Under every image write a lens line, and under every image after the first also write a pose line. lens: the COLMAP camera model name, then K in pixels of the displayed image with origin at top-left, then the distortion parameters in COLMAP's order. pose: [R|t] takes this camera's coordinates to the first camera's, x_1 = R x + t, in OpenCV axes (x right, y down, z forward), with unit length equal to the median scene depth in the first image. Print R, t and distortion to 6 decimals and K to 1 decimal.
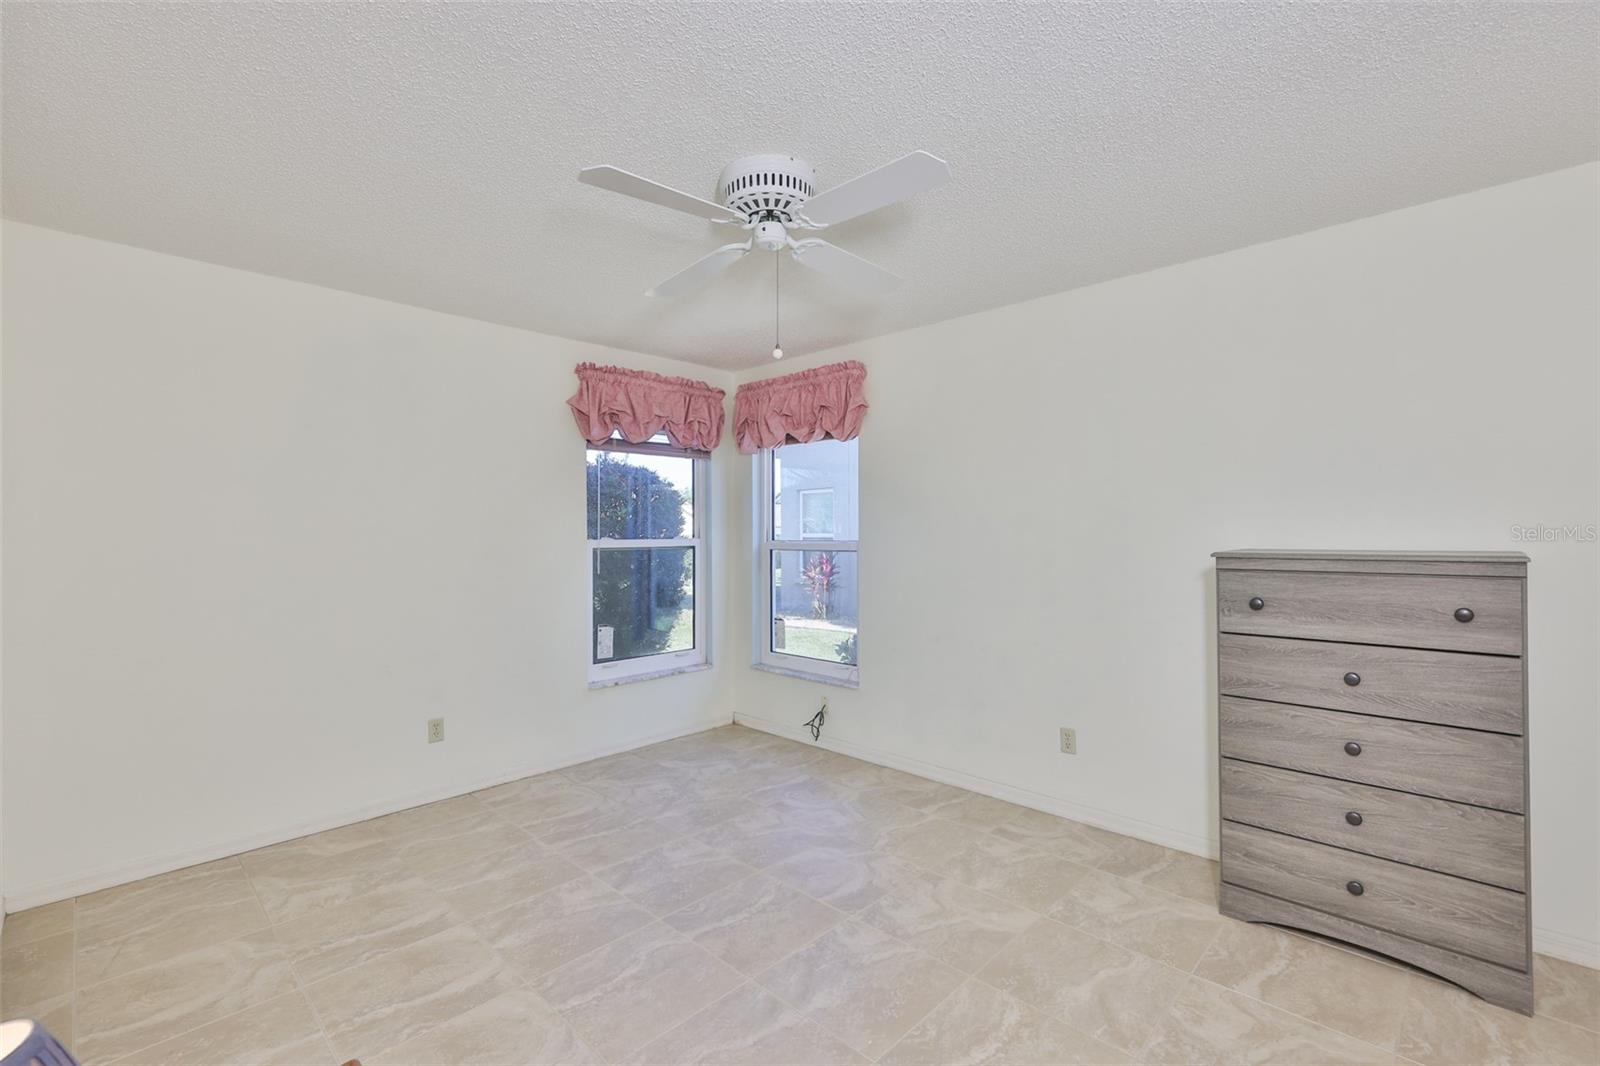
lens RADIAL K [[686.3, 0, 783.0], [0, 686.3, 530.9], [0, 0, 1]] dist [-0.004446, 0.001485]
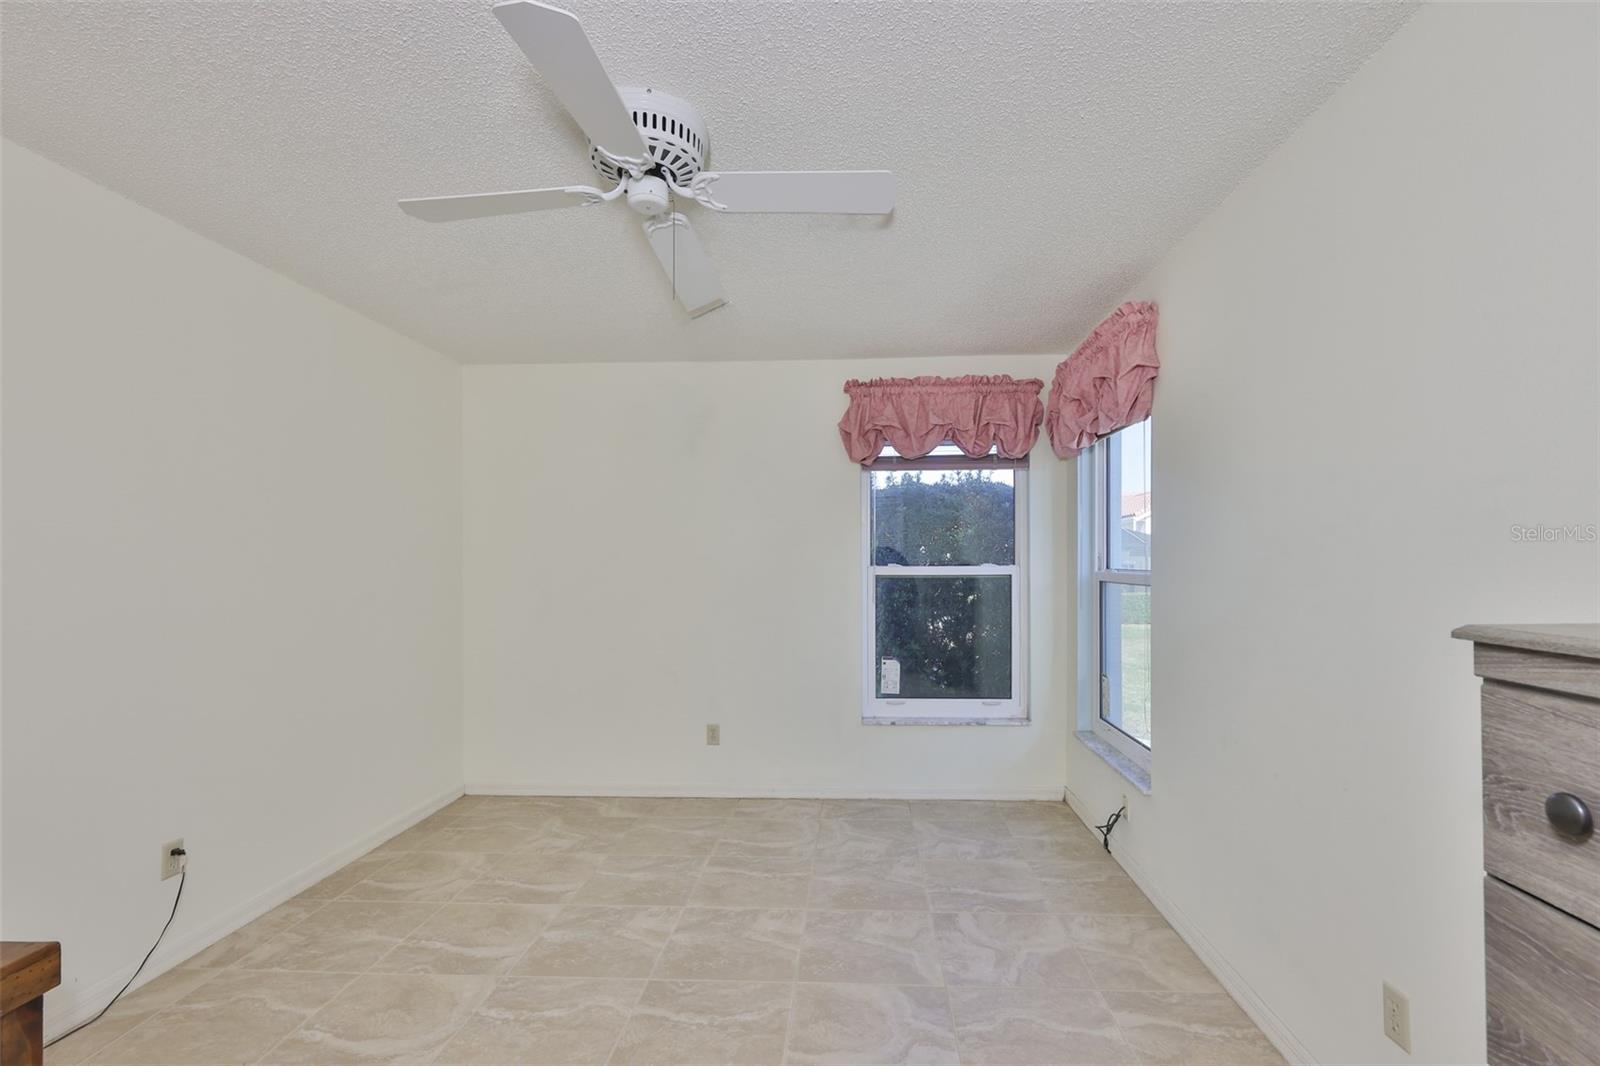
lens RADIAL K [[686.3, 0, 830.9], [0, 686.3, 557.9], [0, 0, 1]] dist [-0.004446, 0.001485]
pose [[0.677551, -0.000053, -0.735475, 0.390575], [0.002833, 0.999993, 0.002538, -0.001160], [0.735470, -0.003804, 0.677547, 0.327969]]
